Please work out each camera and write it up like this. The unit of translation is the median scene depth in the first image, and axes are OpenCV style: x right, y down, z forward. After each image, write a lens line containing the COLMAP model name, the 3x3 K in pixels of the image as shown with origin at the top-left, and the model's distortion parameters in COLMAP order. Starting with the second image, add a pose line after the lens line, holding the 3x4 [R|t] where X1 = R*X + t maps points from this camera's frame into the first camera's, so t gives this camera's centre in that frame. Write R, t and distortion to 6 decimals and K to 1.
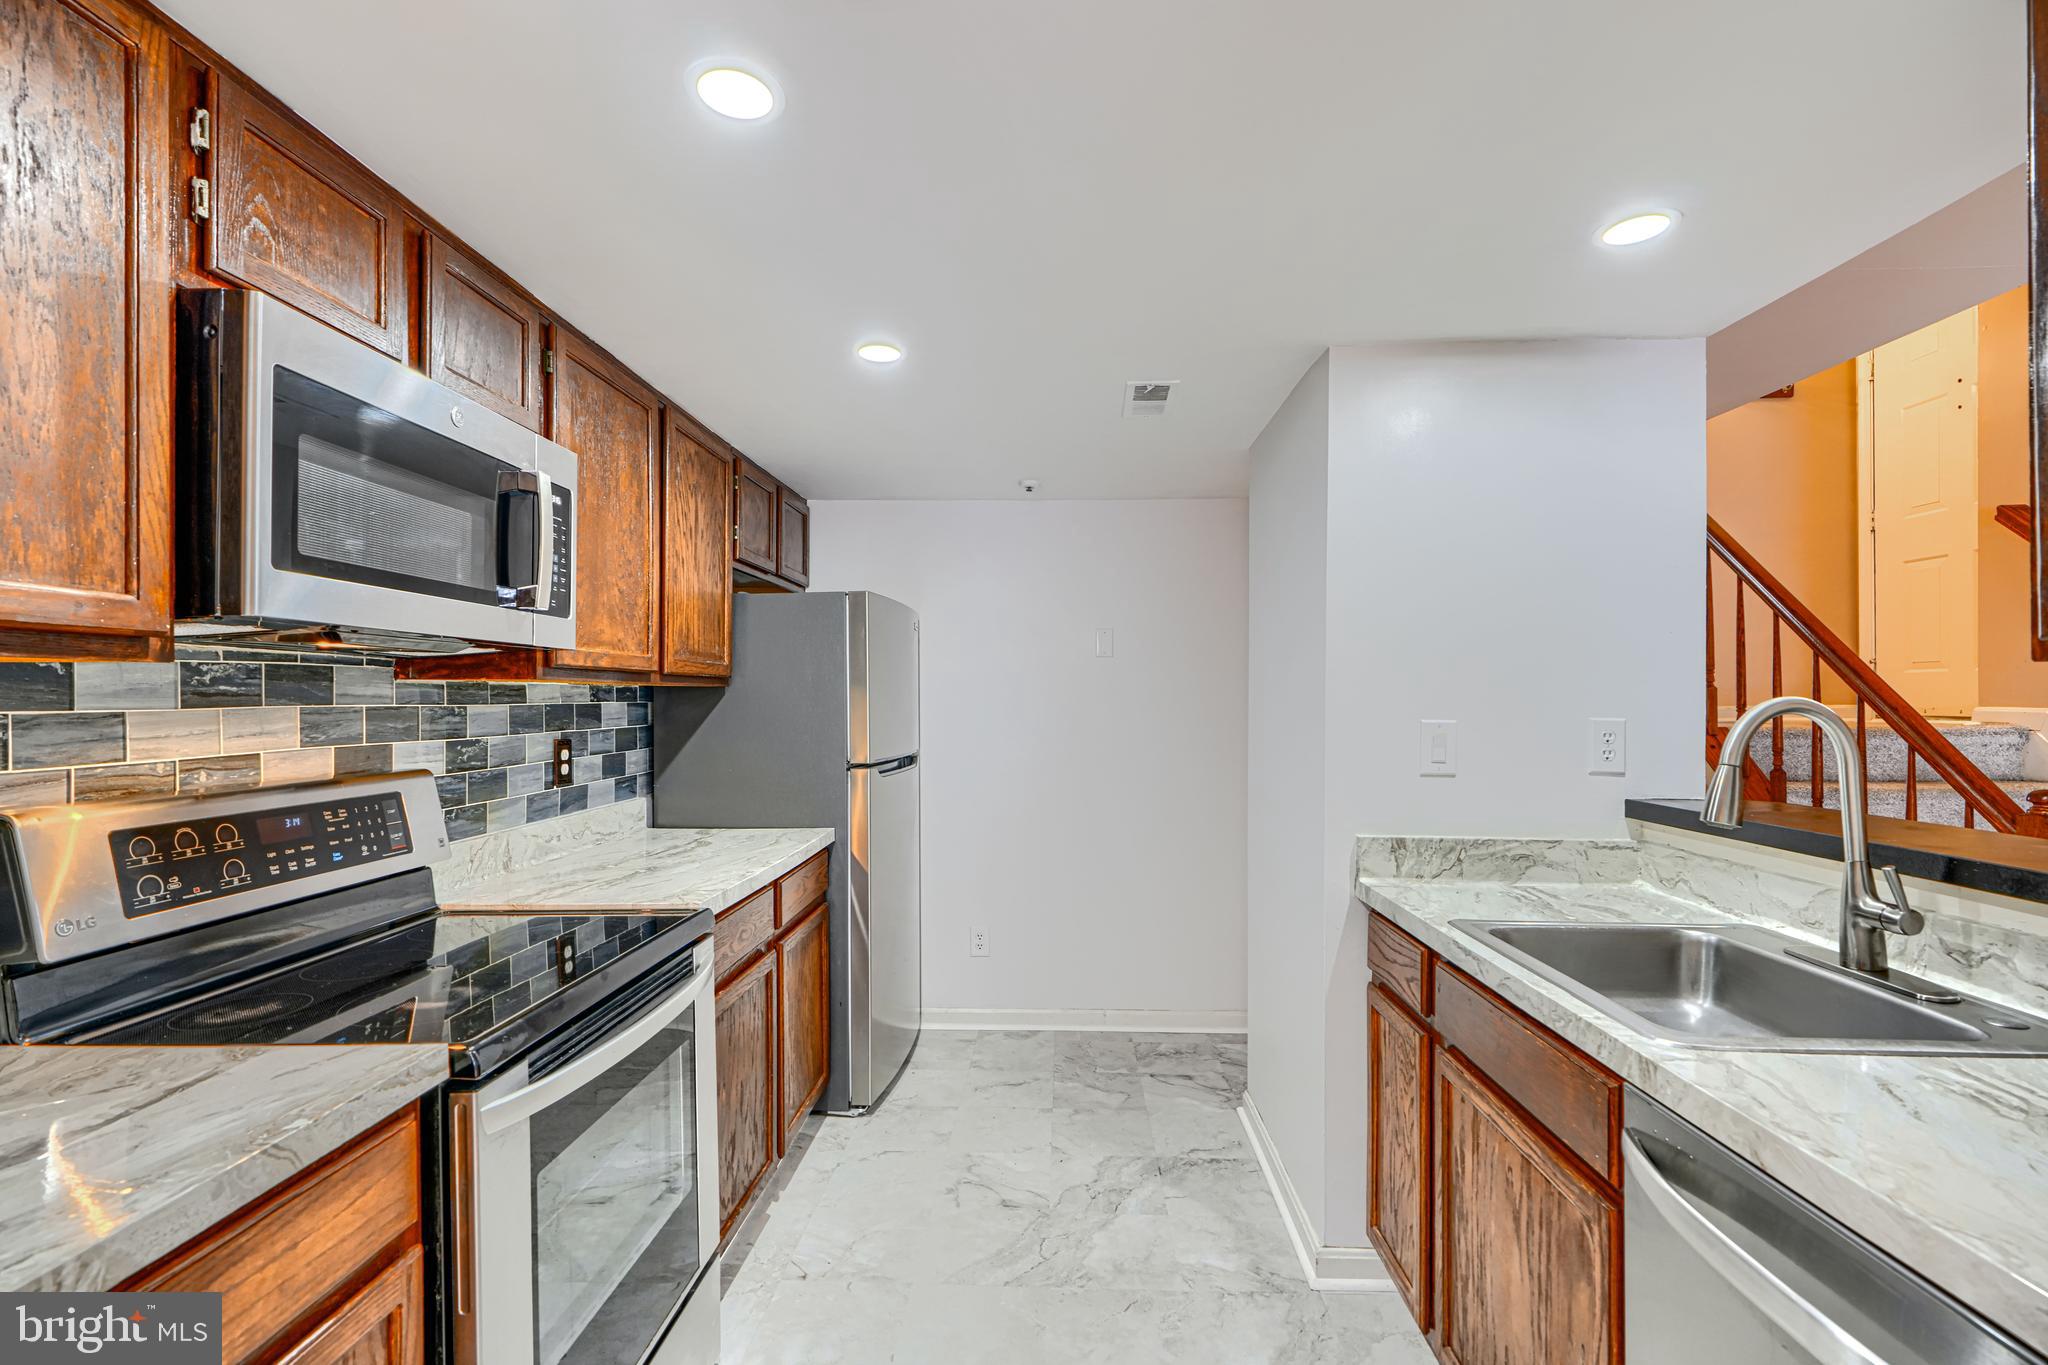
lens RADIAL K [[920.7, 0, 1021.9], [0, 920.7, 693.0], [0, 0, 1]] dist [0.000072, 0.000794]
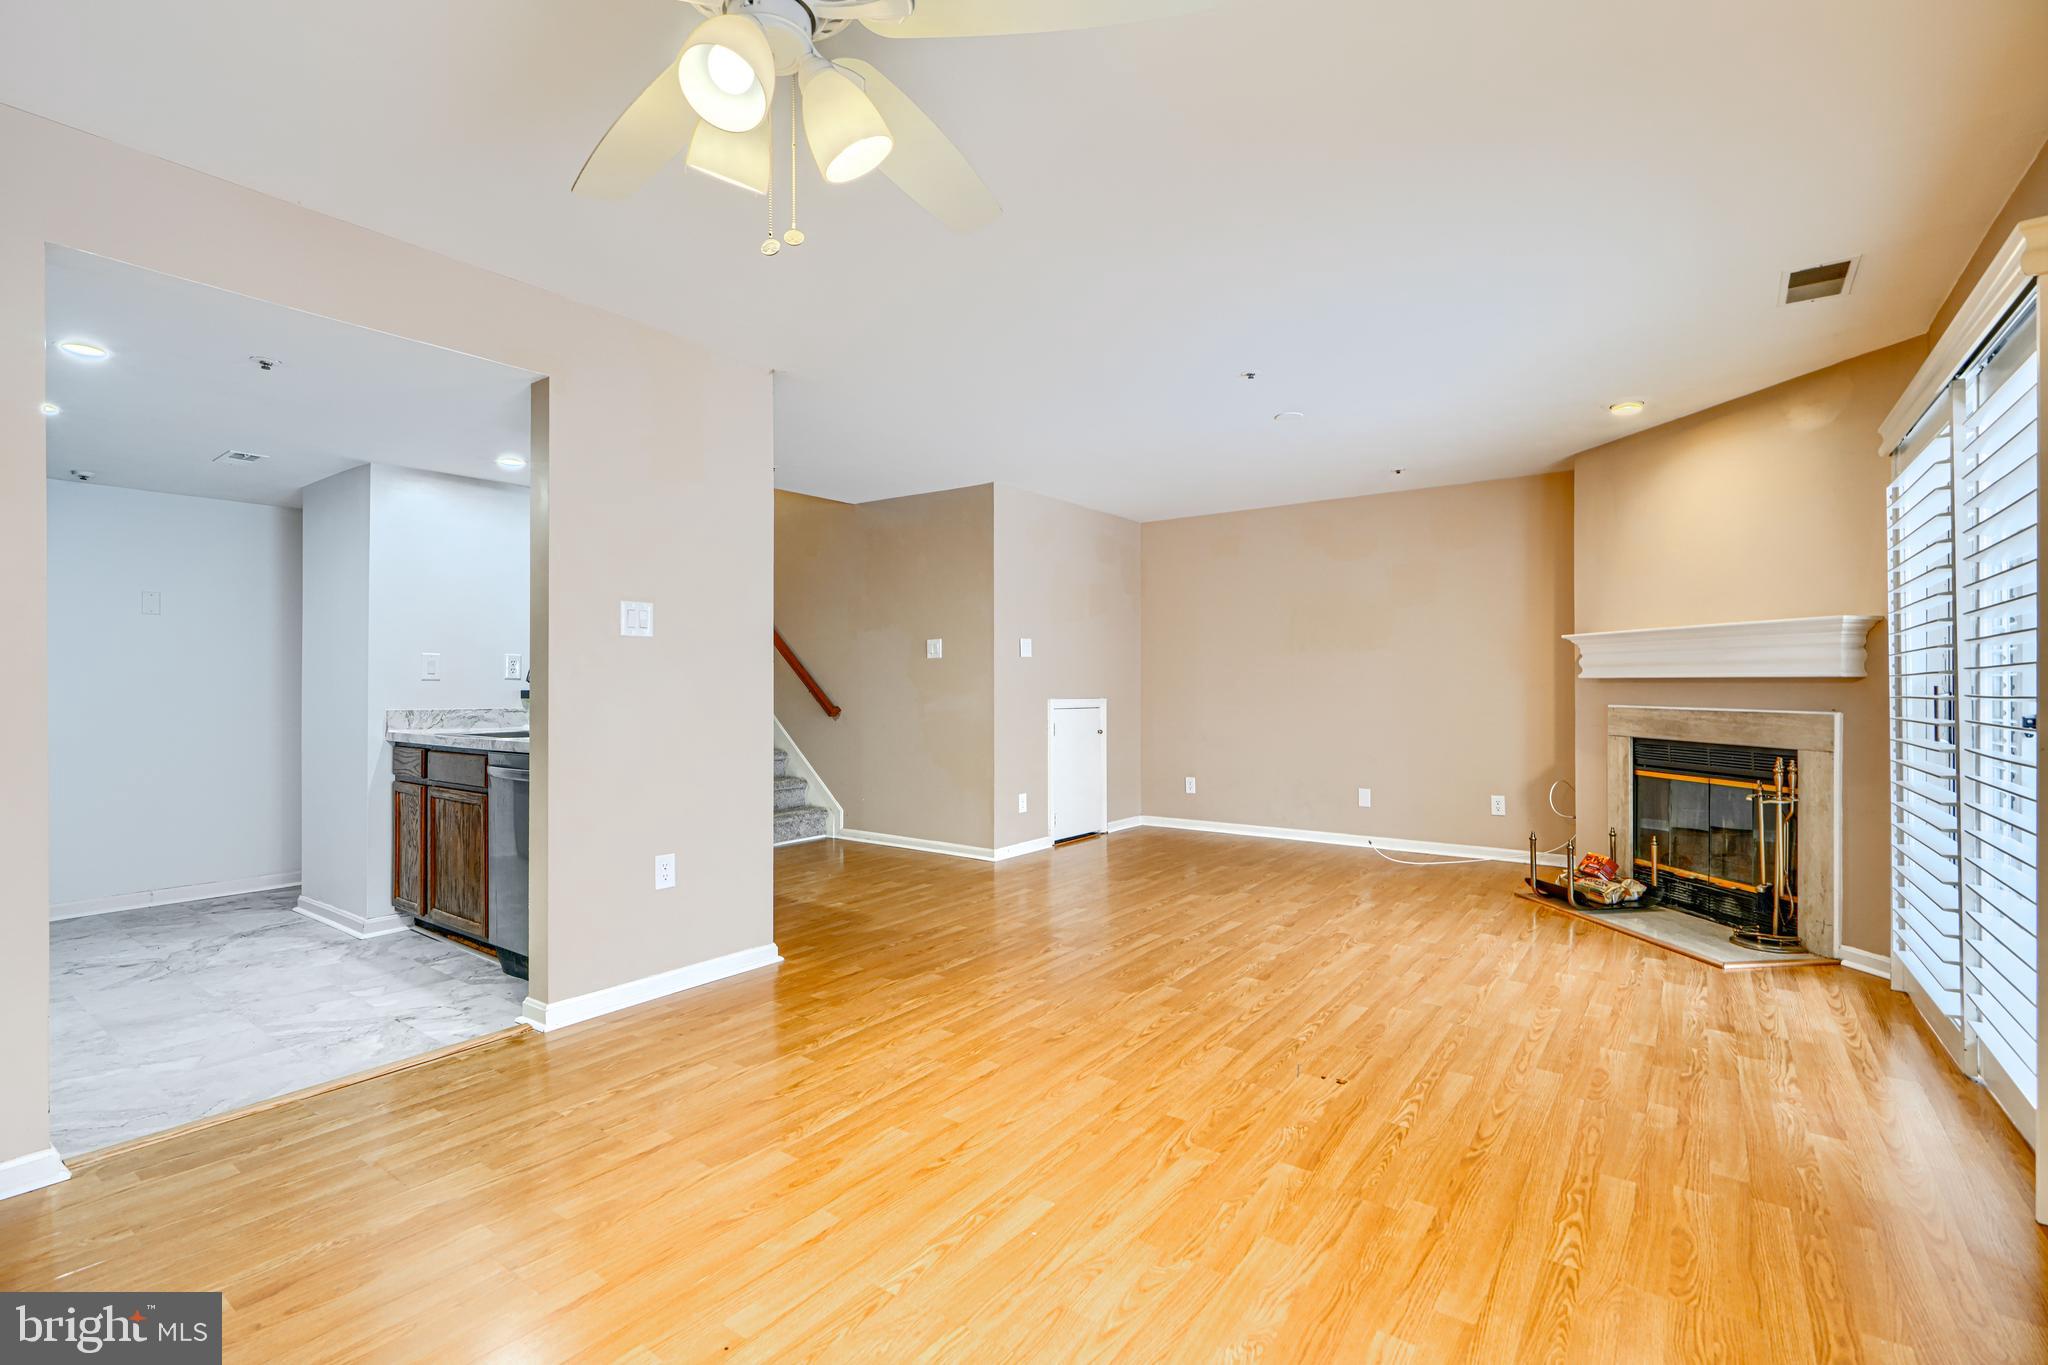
lens RADIAL K [[923.4, 0, 1023.6], [0, 923.4, 684.0], [0, 0, 1]] dist [-0.000123, -0.000215]
pose [[0.560755, -0.000481, 0.827981, -0.539871], [-0.005194, 0.999978, 0.004099, 0.085922], [-0.827965, -0.006599, 0.560741, -1.316873]]
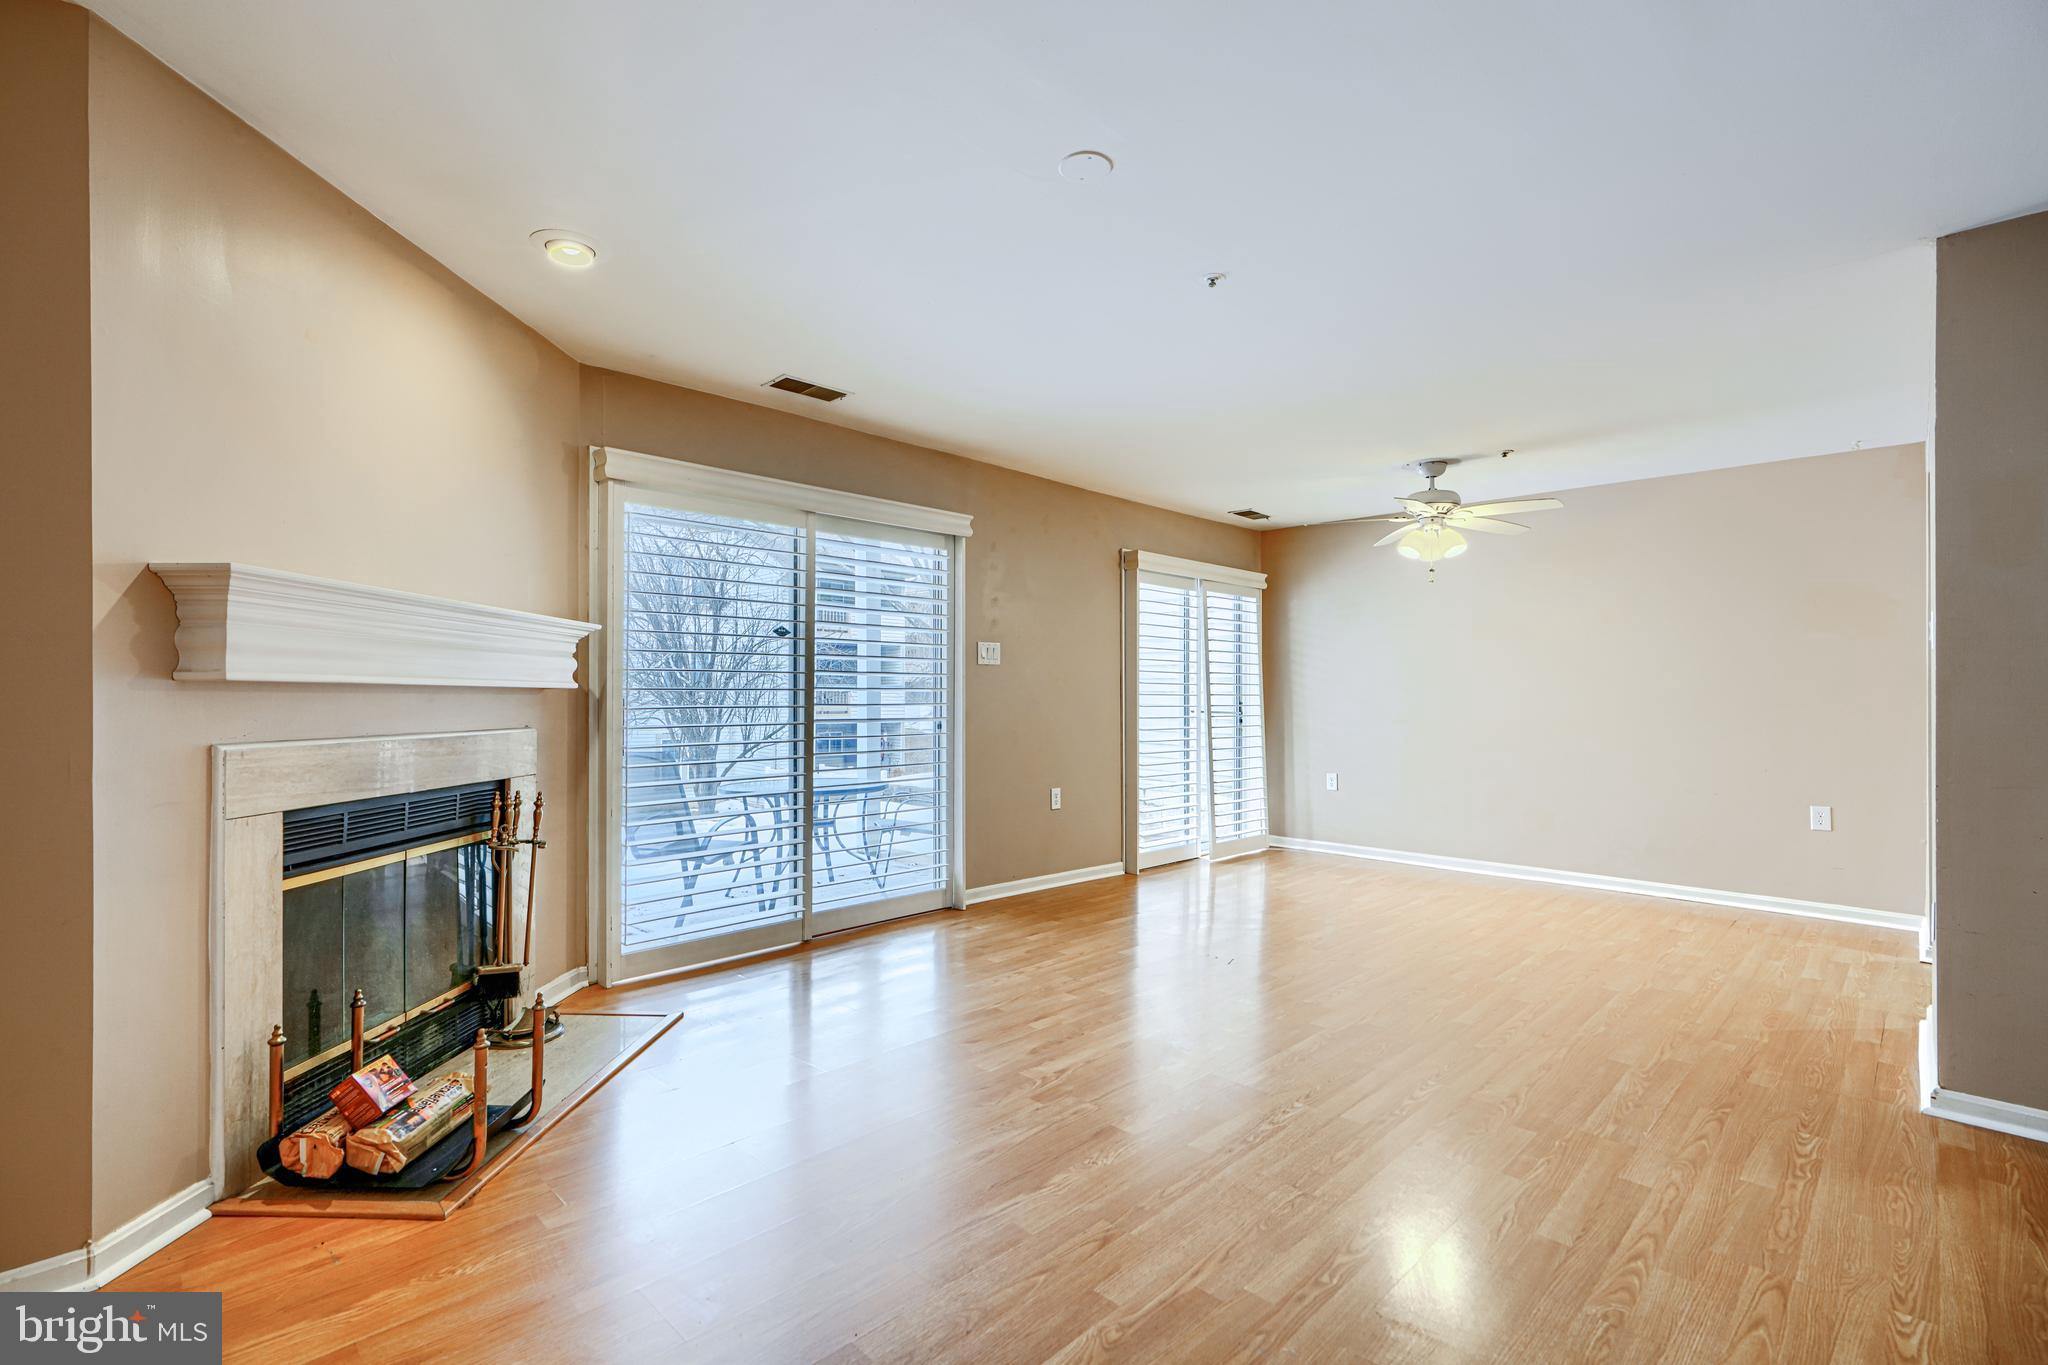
lens RADIAL K [[923.4, 0, 1023.6], [0, 923.4, 684.0], [0, 0, 1]] dist [-0.000123, -0.000215]
pose [[-0.674253, -0.013892, -0.738369, 2.501547], [0.000676, 0.999811, -0.019428, 0.096269], [0.738500, -0.013599, -0.674117, 0.086780]]
